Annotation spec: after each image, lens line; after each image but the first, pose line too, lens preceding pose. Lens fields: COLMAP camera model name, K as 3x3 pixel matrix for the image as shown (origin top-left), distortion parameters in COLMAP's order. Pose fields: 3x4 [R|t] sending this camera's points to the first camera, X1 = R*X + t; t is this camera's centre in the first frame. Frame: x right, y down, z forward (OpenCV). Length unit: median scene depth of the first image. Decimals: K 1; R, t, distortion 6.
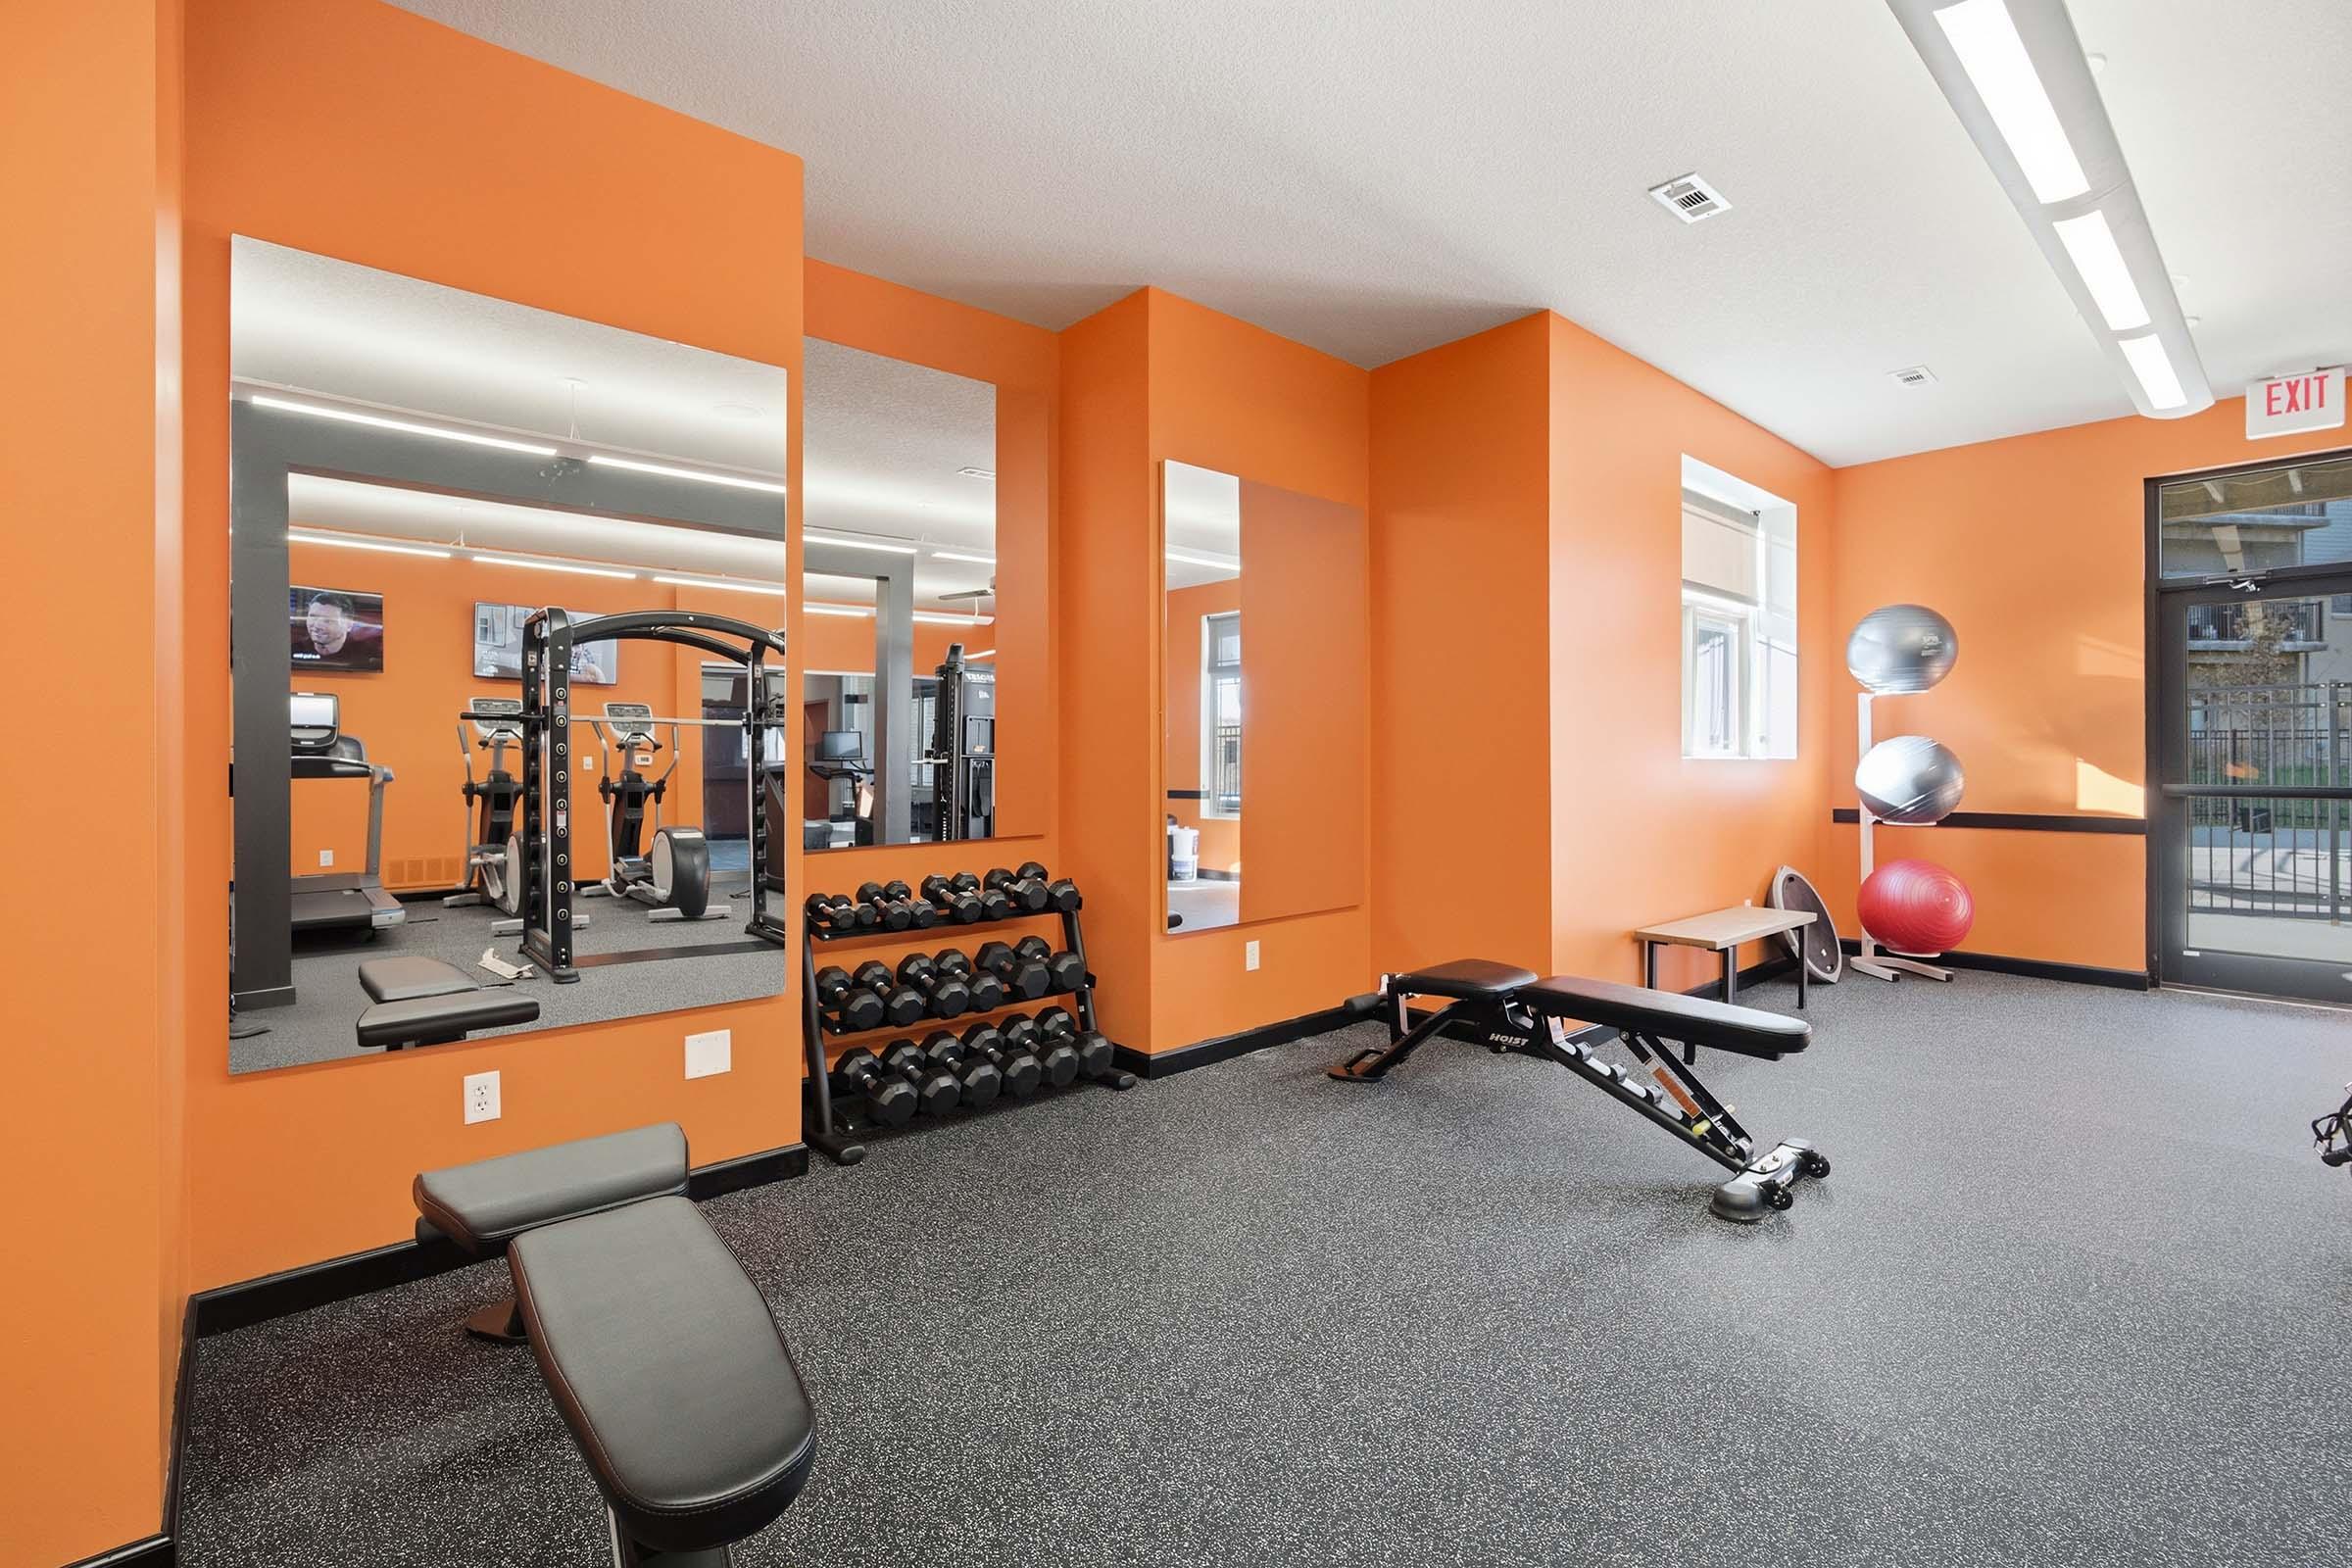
lens RADIAL K [[1052.0, 0, 1196.4], [0, 1052.0, 745.4], [0, 0, 1]] dist [-0.004643, 0.000428]
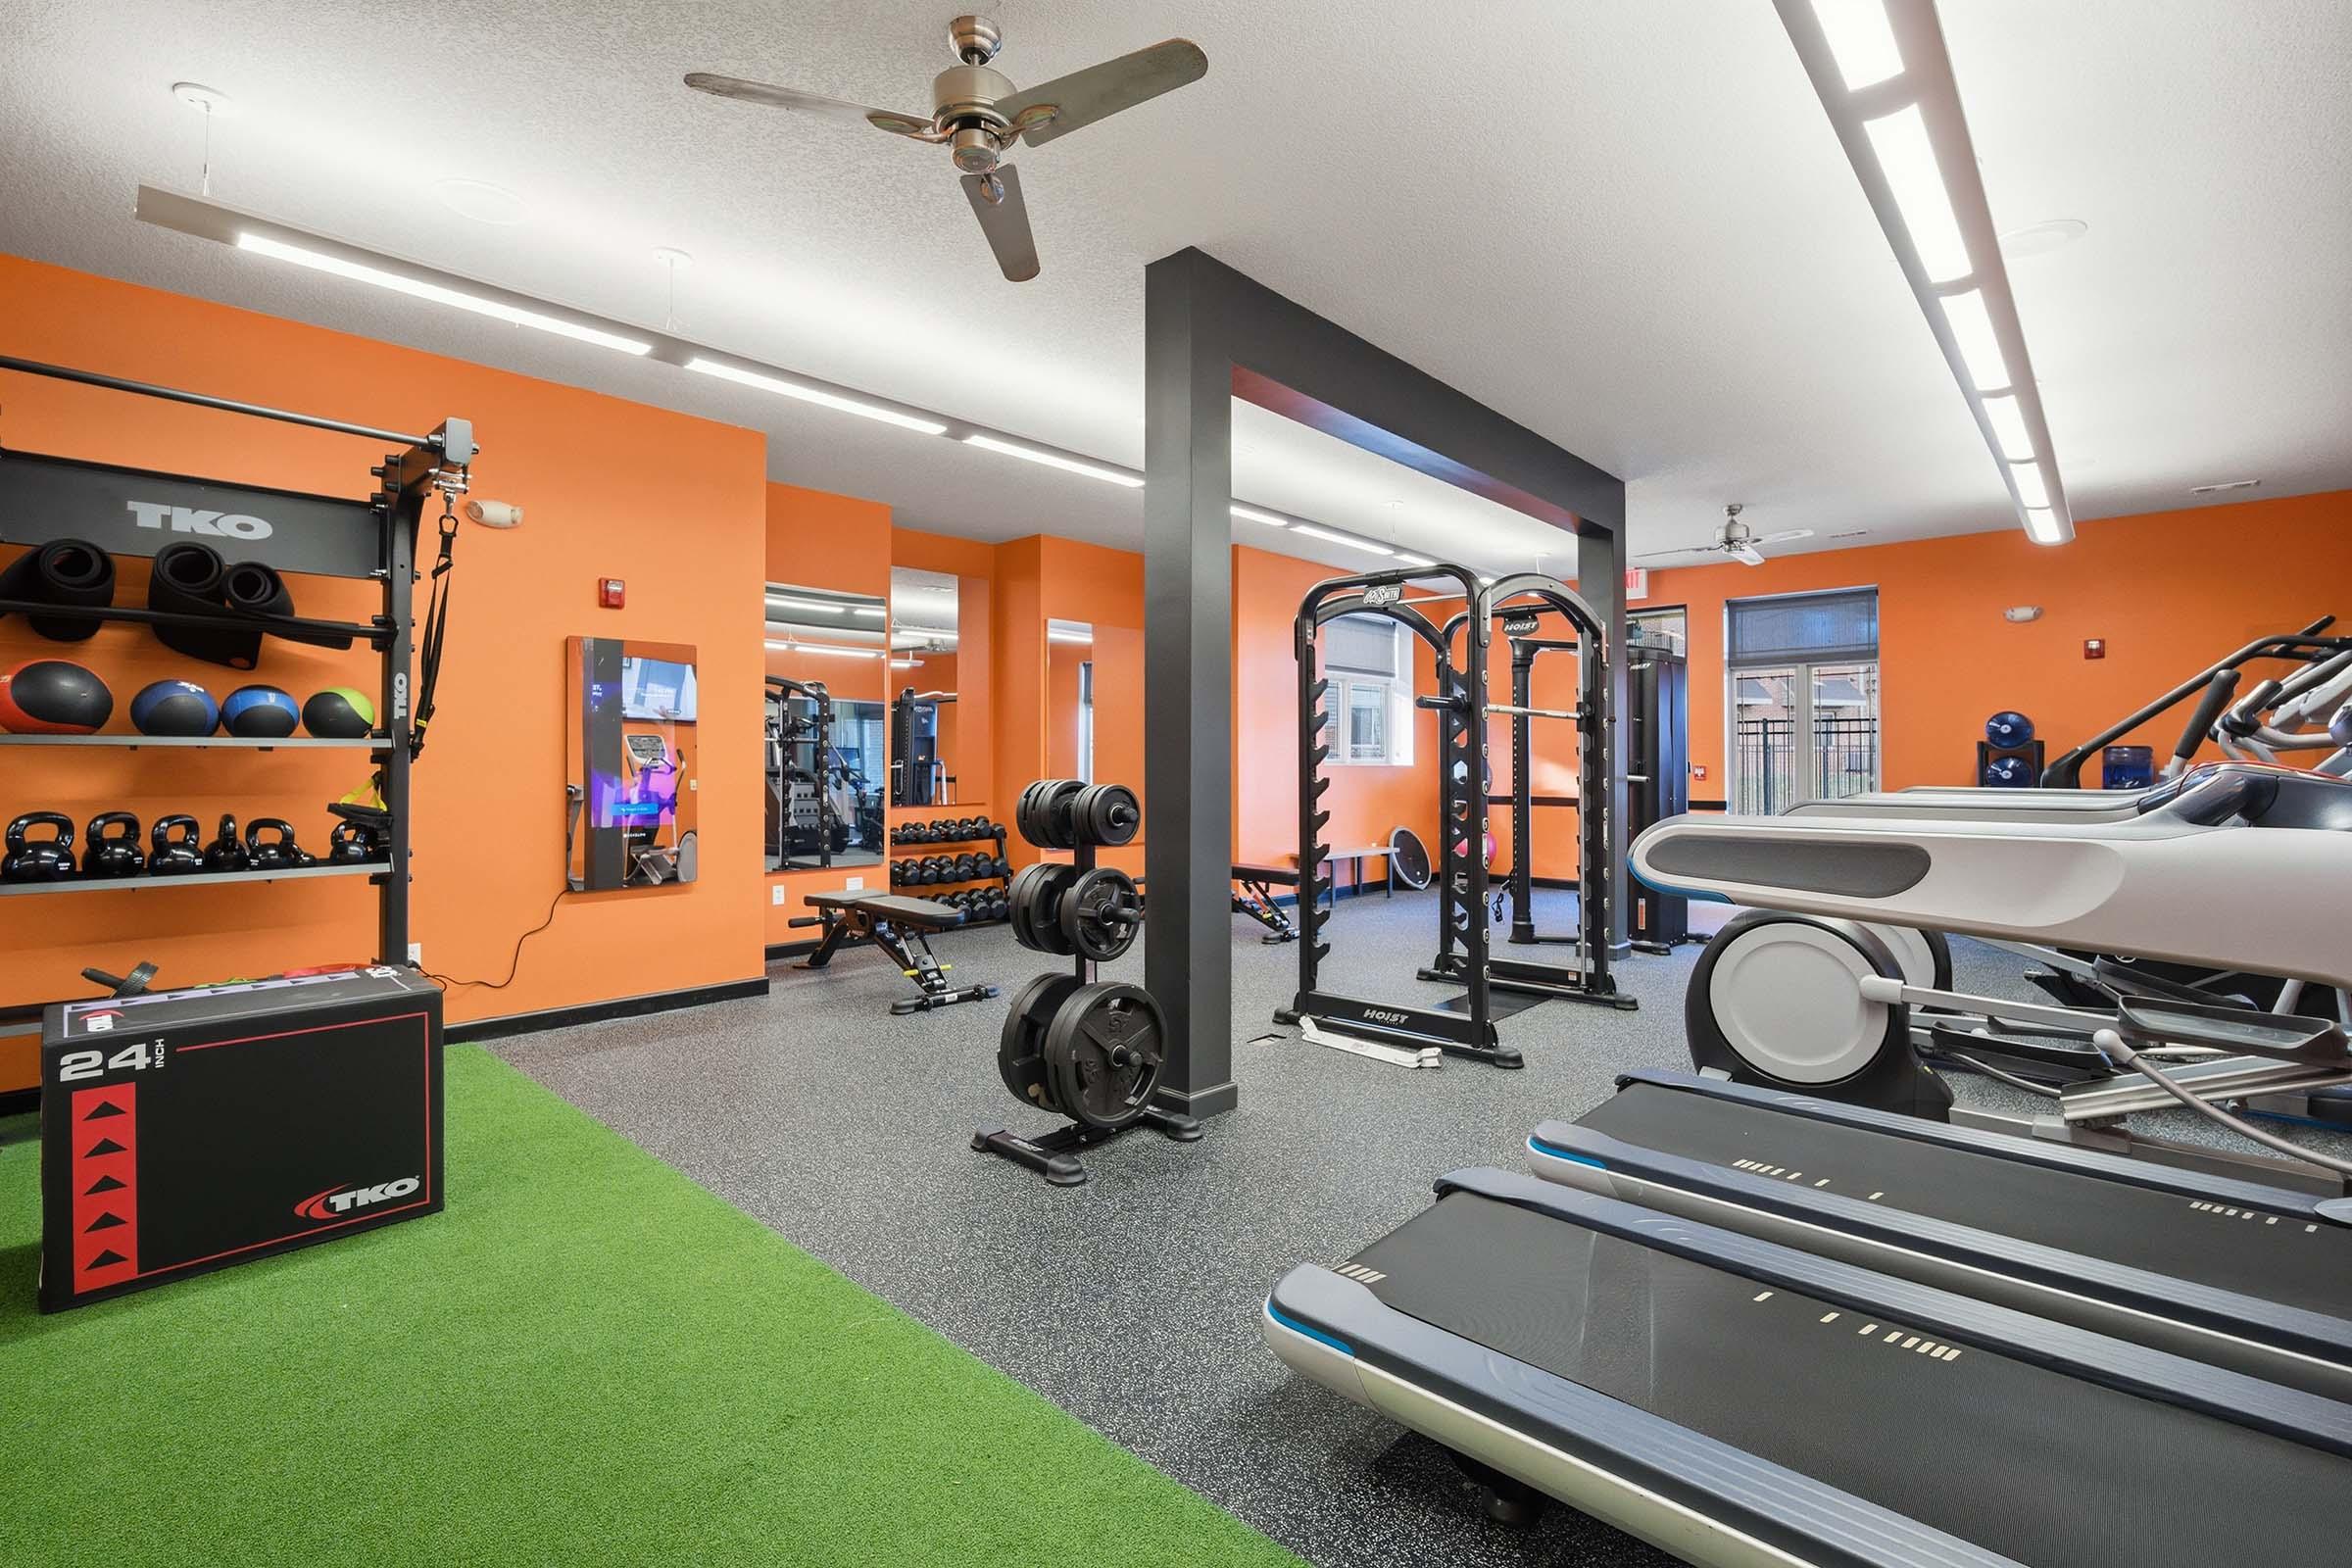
lens RADIAL K [[1052.0, 0, 1175.4], [0, 1052.0, 767.8], [0, 0, 1]] dist [-0.004643, 0.000428]
pose [[0.995994, 0.001927, 0.089400, 0.026126], [-0.003440, 0.999853, 0.016774, -0.010779], [-0.089354, -0.017015, 0.995855, -0.784094]]
